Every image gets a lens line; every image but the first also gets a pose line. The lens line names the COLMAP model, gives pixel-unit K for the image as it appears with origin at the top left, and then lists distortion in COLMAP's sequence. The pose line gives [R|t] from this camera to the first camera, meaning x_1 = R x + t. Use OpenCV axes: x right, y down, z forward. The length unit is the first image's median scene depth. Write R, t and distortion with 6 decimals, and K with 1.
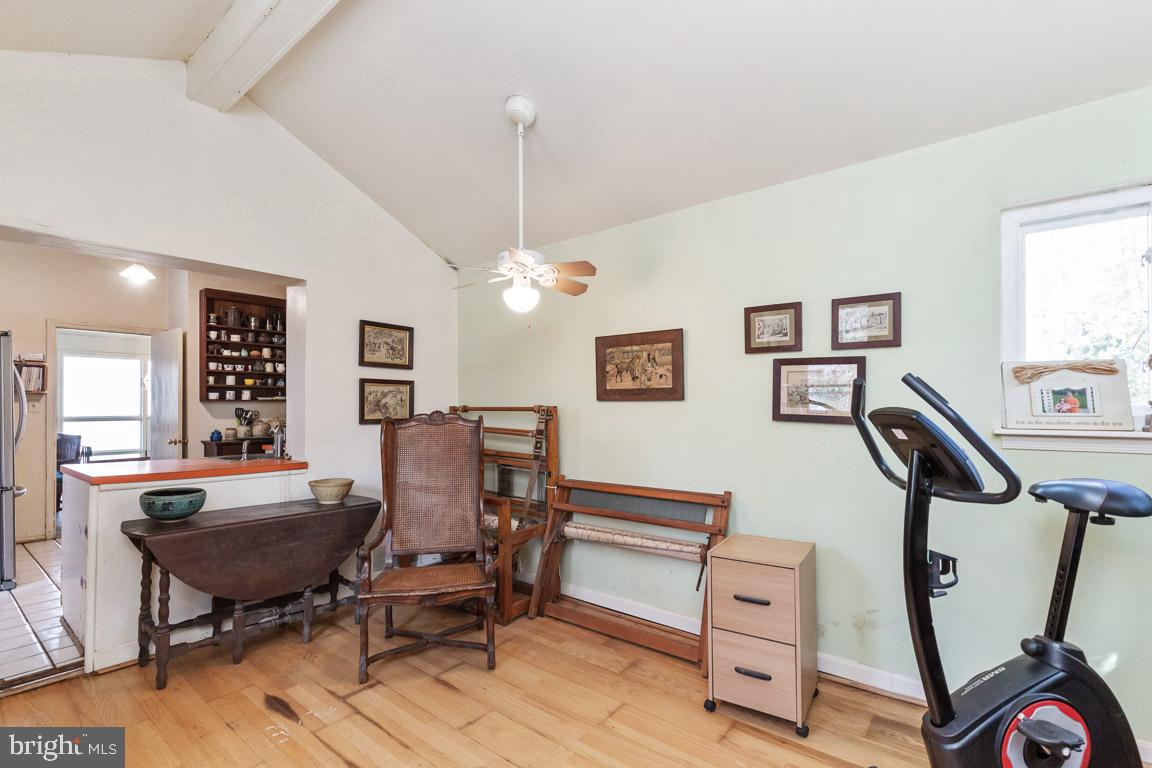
lens RADIAL K [[535.8, 0, 579.3], [0, 535.8, 393.4], [0, 0, 1]] dist [0.000394, -0.000148]
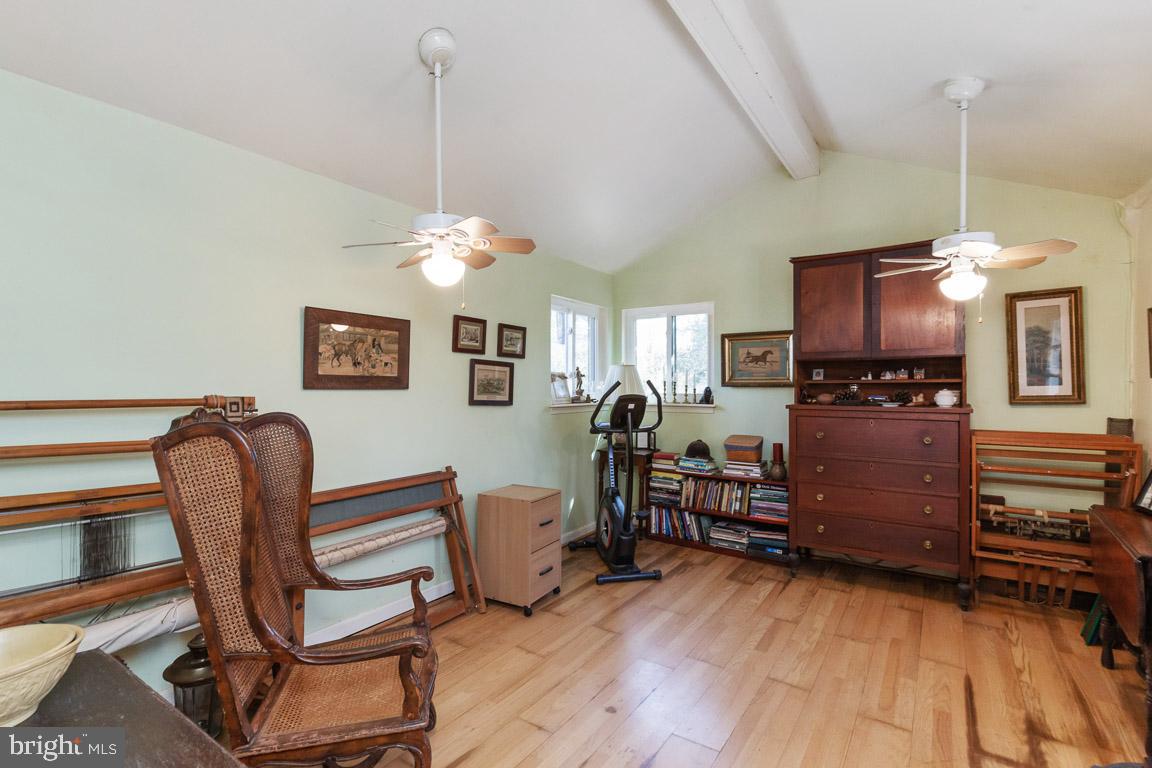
lens RADIAL K [[535.8, 0, 579.3], [0, 535.8, 393.4], [0, 0, 1]] dist [0.000394, -0.000148]
pose [[-0.086322, 0.014134, 0.996167, -0.838511], [0.001840, 0.999900, -0.014028, 0.034793], [-0.996266, 0.000622, -0.086339, 0.736113]]
